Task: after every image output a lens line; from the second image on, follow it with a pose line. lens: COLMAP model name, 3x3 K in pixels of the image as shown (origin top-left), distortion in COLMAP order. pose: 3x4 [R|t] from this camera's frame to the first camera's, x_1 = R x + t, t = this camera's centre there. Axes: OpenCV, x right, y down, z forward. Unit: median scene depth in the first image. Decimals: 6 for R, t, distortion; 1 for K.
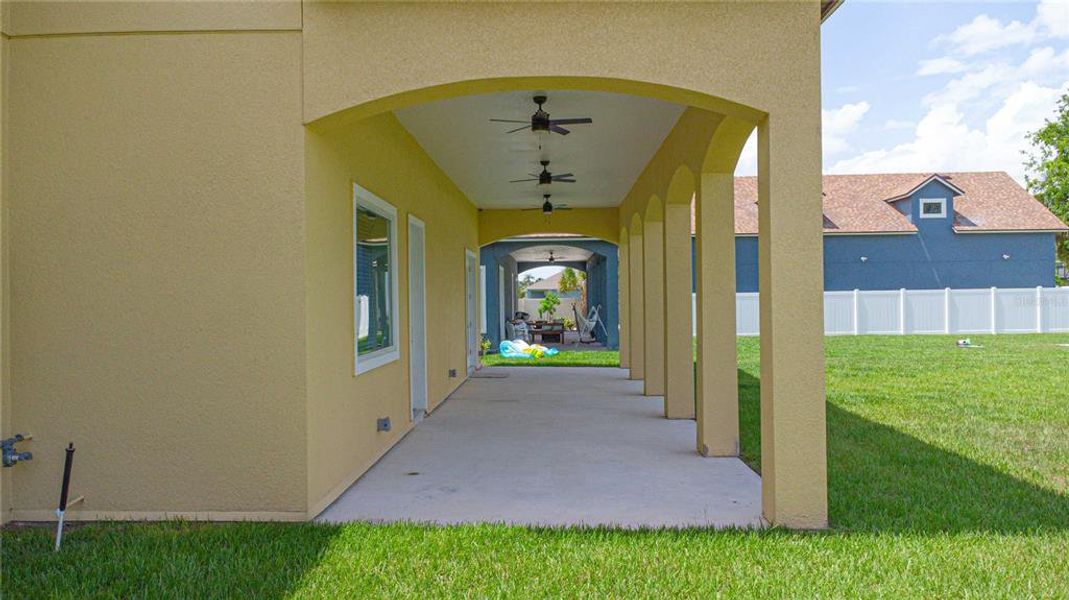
lens RADIAL K [[814.3, 0, 532.0], [0, 814.3, 295.7], [0, 0, 1]] dist [0.009221, 0.003007]
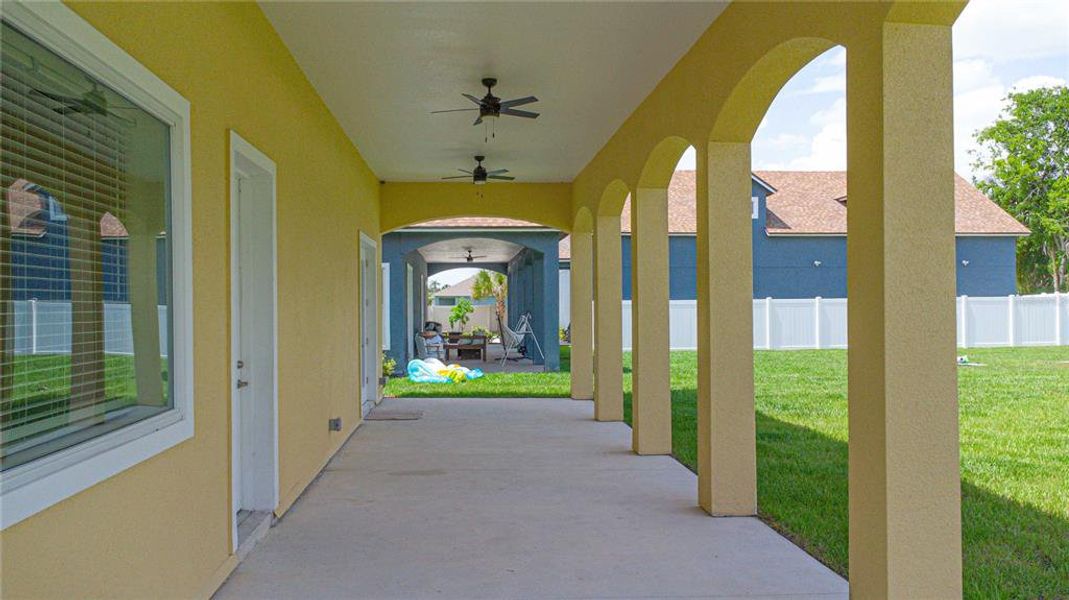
lens RADIAL K [[814.3, 0, 531.1], [0, 814.3, 298.3], [0, 0, 1]] dist [0.009221, 0.003007]
pose [[0.993282, 0.005243, 0.115601, -0.010849], [-0.004530, 0.999969, -0.006428, 0.001070], [-0.115631, 0.005862, 0.993275, 0.188601]]
